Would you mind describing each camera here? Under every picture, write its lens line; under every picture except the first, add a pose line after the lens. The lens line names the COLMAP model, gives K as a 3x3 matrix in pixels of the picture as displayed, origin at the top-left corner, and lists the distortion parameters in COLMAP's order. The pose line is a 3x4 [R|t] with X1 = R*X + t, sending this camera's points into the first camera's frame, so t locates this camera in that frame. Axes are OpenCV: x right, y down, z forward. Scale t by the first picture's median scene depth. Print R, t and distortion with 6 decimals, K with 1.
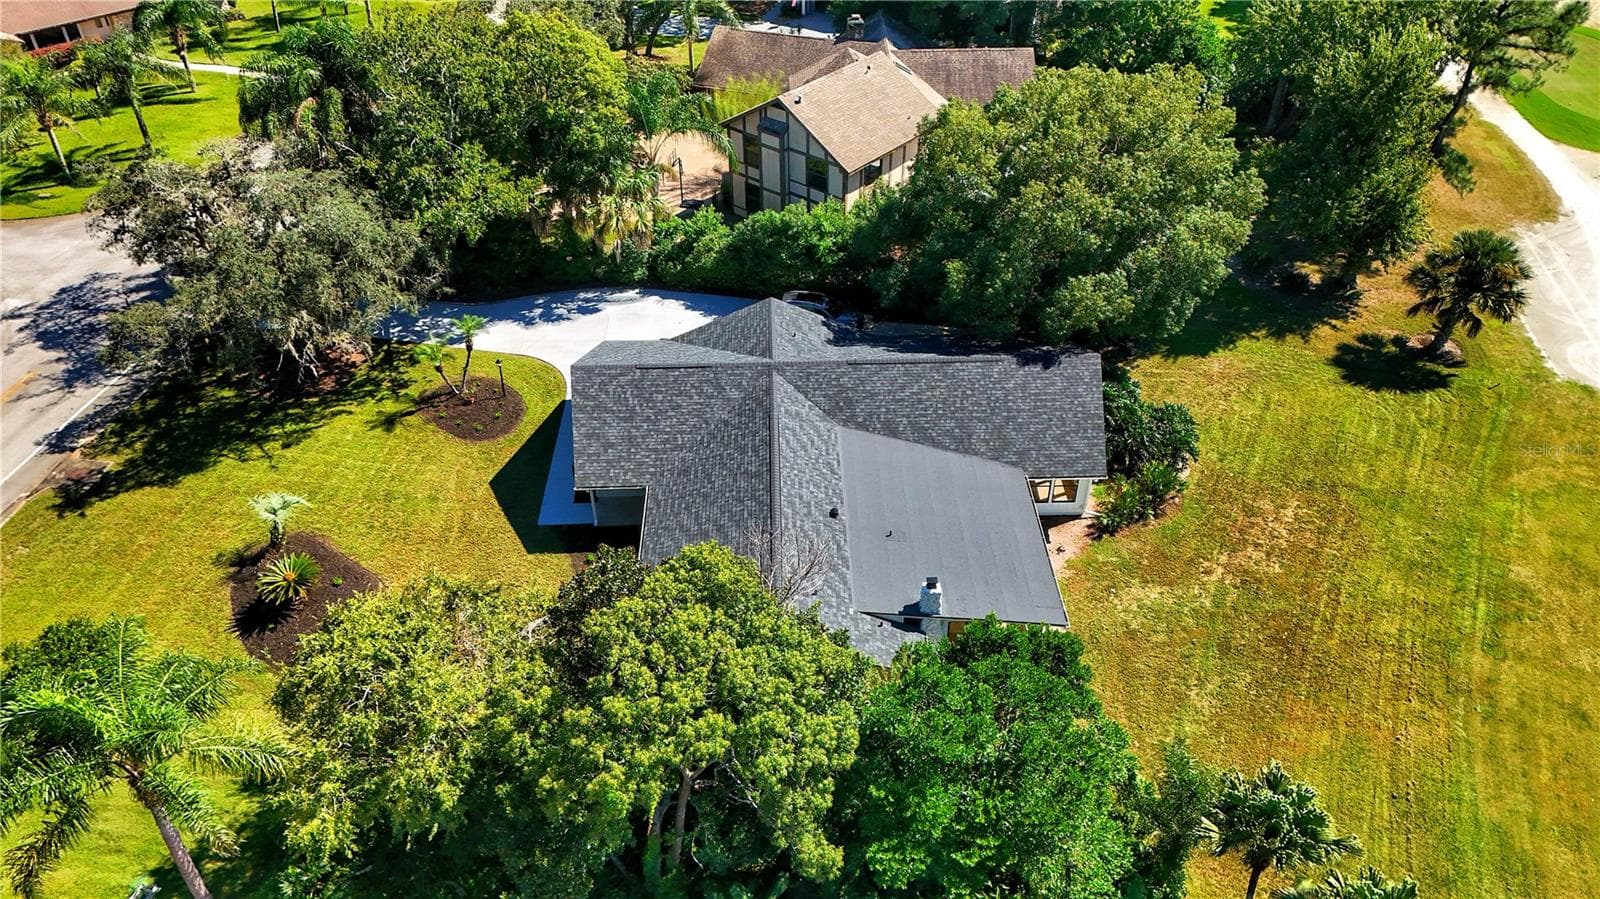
lens RADIAL K [[1195.5, 0, 804.9], [0, 1195.5, 439.4], [0, 0, 1]] dist [0.074315, -0.071325]
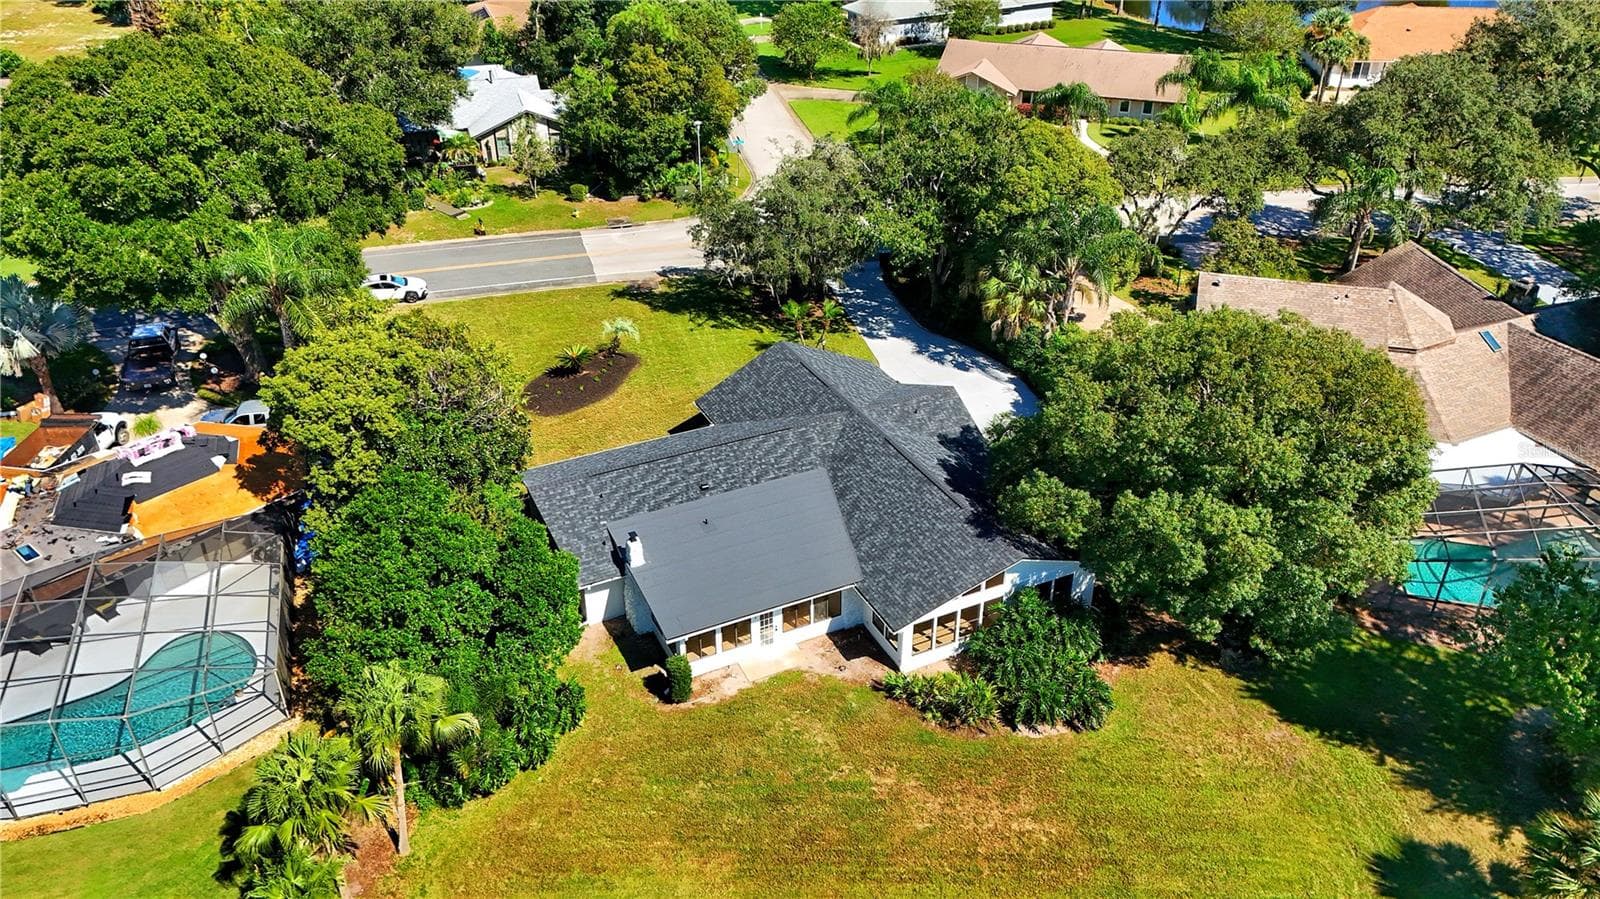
lens RADIAL K [[1195.5, 0, 804.9], [0, 1195.5, 439.4], [0, 0, 1]] dist [0.074315, -0.071325]
pose [[0.414054, 0.457243, -0.787076, 0.841242], [-0.554401, 0.812474, 0.180347, -0.212601], [0.721941, 0.361683, 0.589904, 0.293184]]
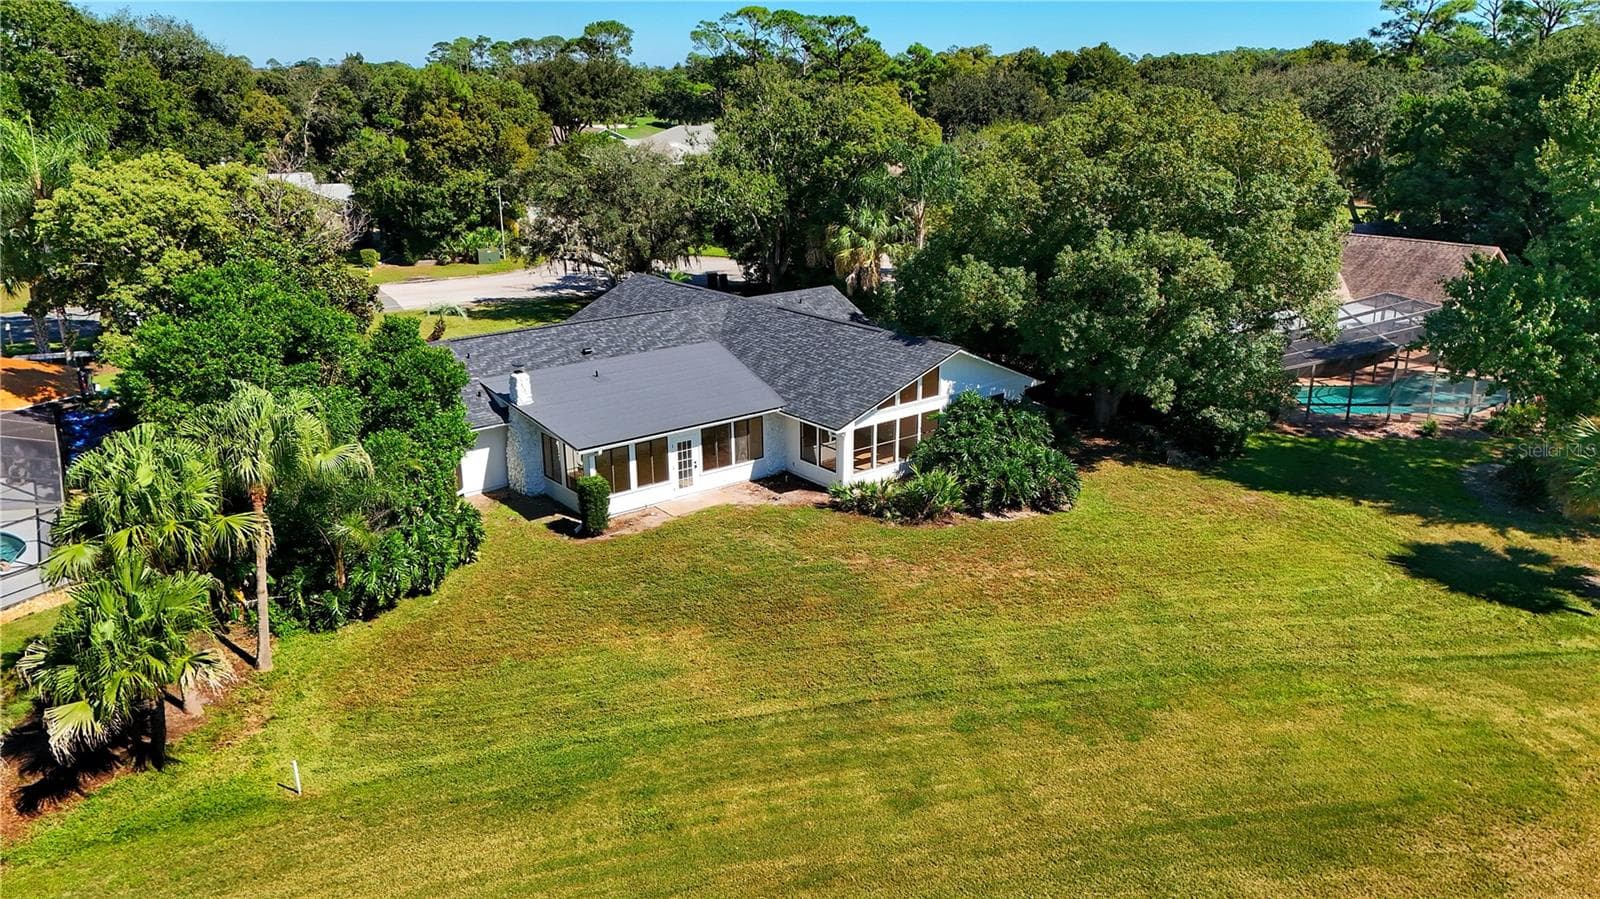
lens RADIAL K [[1195.5, 0, 804.9], [0, 1195.5, 439.4], [0, 0, 1]] dist [0.074315, -0.071325]
pose [[0.603696, 0.232000, -0.762710, 0.821878], [-0.481837, 0.868383, -0.117238, 0.136282], [0.635125, 0.438278, 0.636026, 0.407760]]
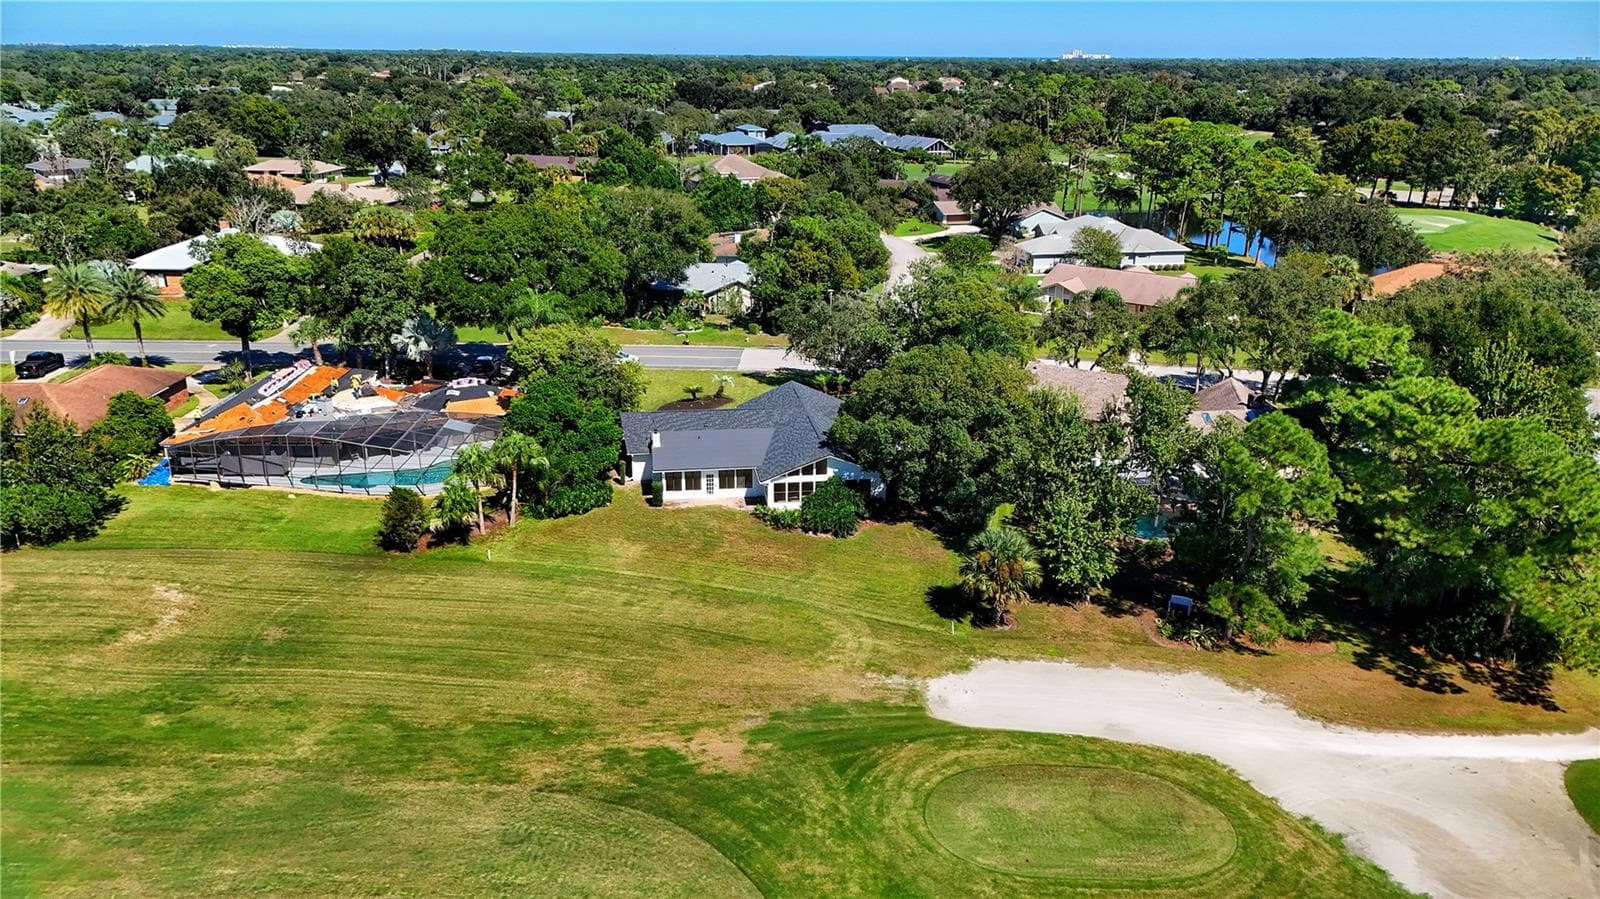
lens RADIAL K [[1195.5, 0, 804.9], [0, 1195.5, 439.4], [0, 0, 1]] dist [0.074315, -0.071325]
pose [[0.113945, 0.307429, -0.944724, 1.896766], [-0.611369, 0.771243, 0.177236, -0.375706], [0.783099, 0.557380, 0.275832, 0.447099]]
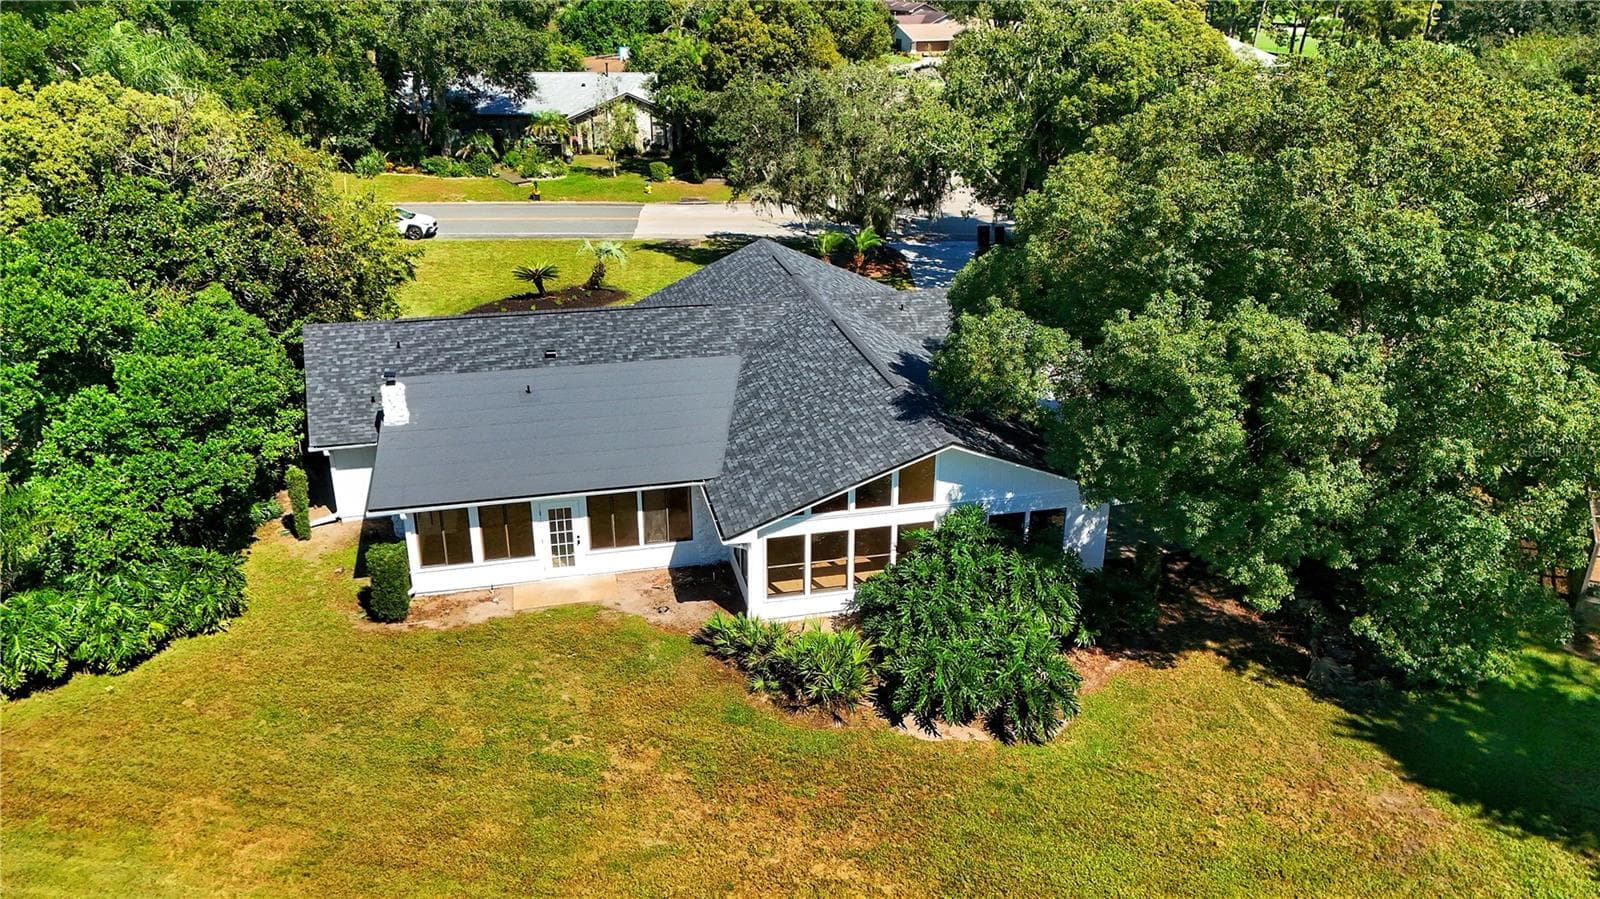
lens RADIAL K [[1195.5, 0, 804.9], [0, 1195.5, 439.4], [0, 0, 1]] dist [0.074315, -0.071325]
pose [[0.201220, 0.369361, -0.907239, 0.711549], [-0.597198, 0.780404, 0.185268, -0.129021], [0.776444, 0.504522, 0.377614, 0.722165]]
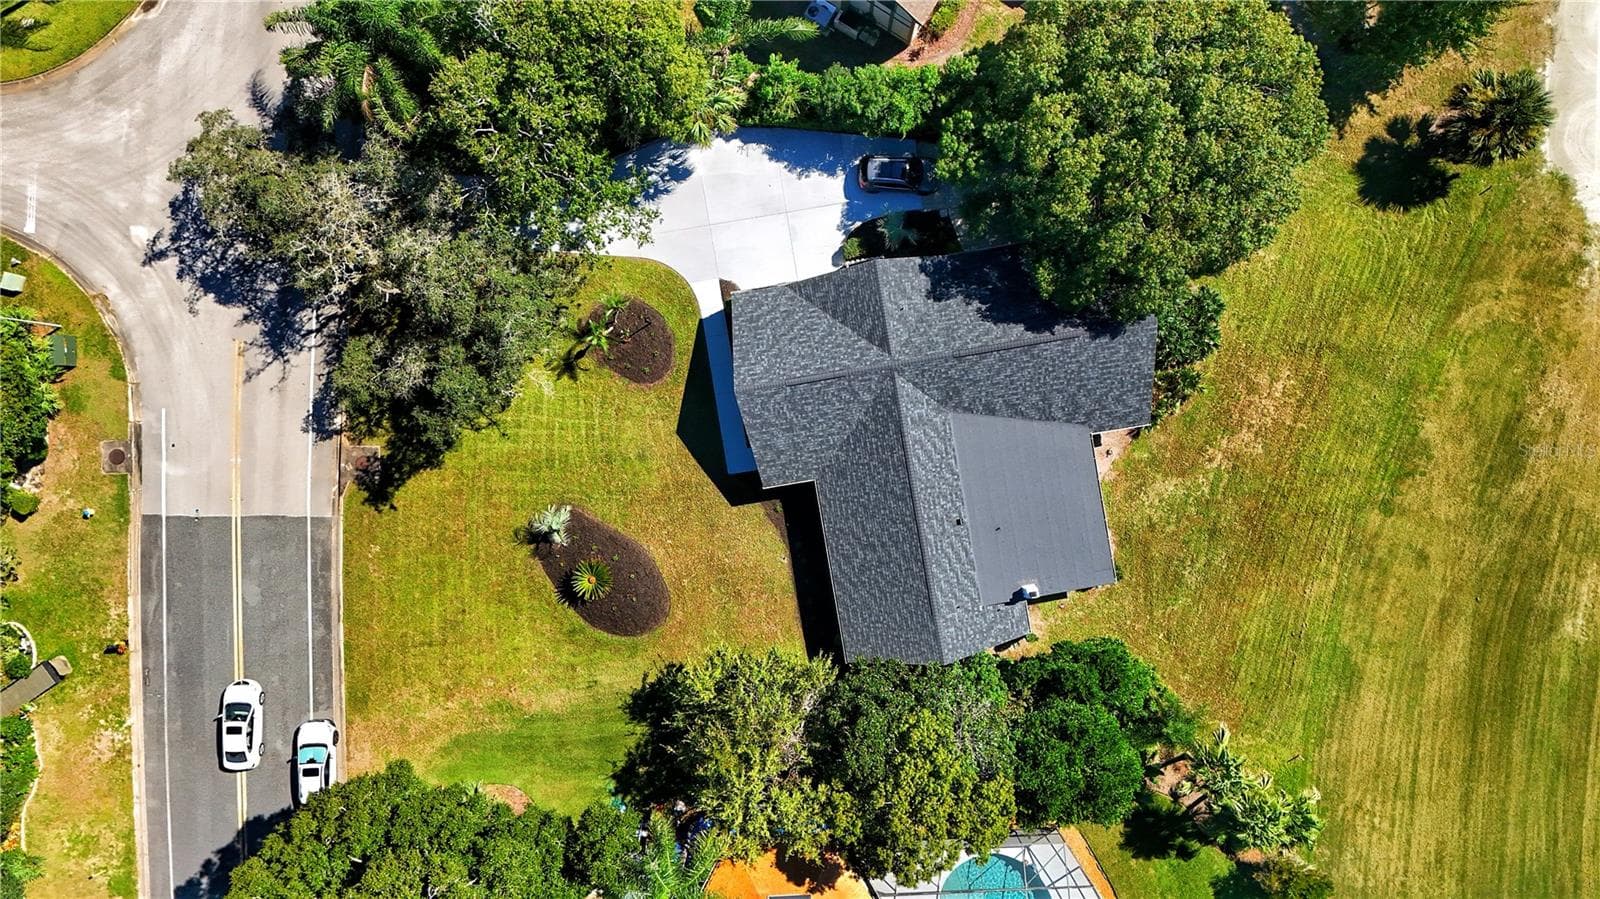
lens RADIAL K [[1195.5, 0, 804.9], [0, 1195.5, 439.4], [0, 0, 1]] dist [0.074315, -0.071325]
pose [[0.990747, -0.135656, -0.004162, -0.119841], [0.084414, 0.591913, 0.801569, -0.990400], [-0.106274, -0.794504, 0.597887, 0.200918]]
